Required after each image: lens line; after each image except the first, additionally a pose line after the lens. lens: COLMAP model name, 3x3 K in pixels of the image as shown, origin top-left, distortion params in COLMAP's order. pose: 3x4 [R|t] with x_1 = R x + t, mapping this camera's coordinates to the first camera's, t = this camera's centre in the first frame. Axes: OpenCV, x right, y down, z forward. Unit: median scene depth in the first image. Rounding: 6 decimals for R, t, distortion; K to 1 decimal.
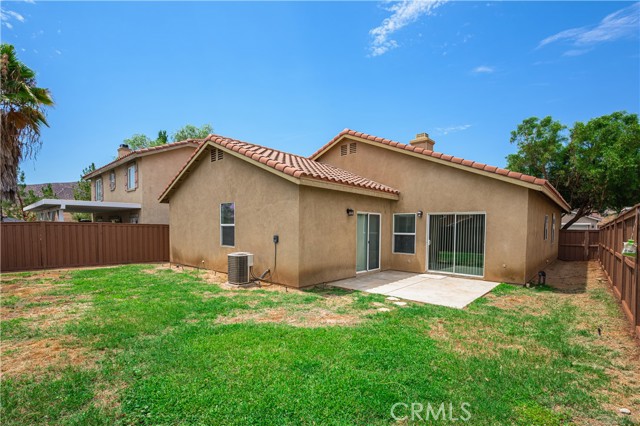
lens RADIAL K [[310.6, 0, 319.8], [0, 310.6, 240.2], [0, 0, 1]] dist [0.000732, 0.000093]
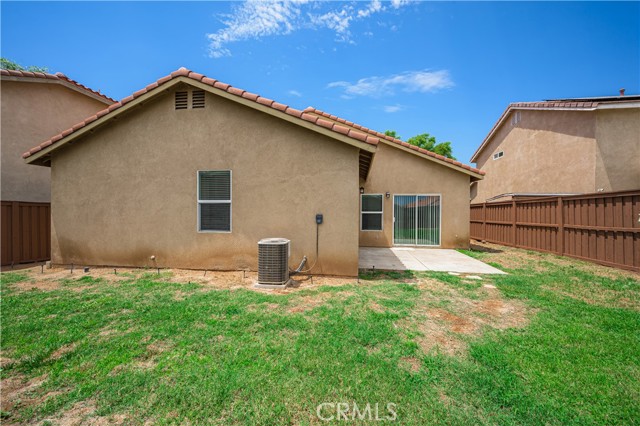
lens RADIAL K [[262.2, 0, 329.6], [0, 262.2, 211.0], [0, 0, 1]] dist [-0.007288, -0.000178]
pose [[0.825521, -0.005084, 0.564348, -0.434180], [0.026736, 0.999189, -0.030107, -0.002777], [-0.563738, 0.039943, 0.824987, 0.376062]]
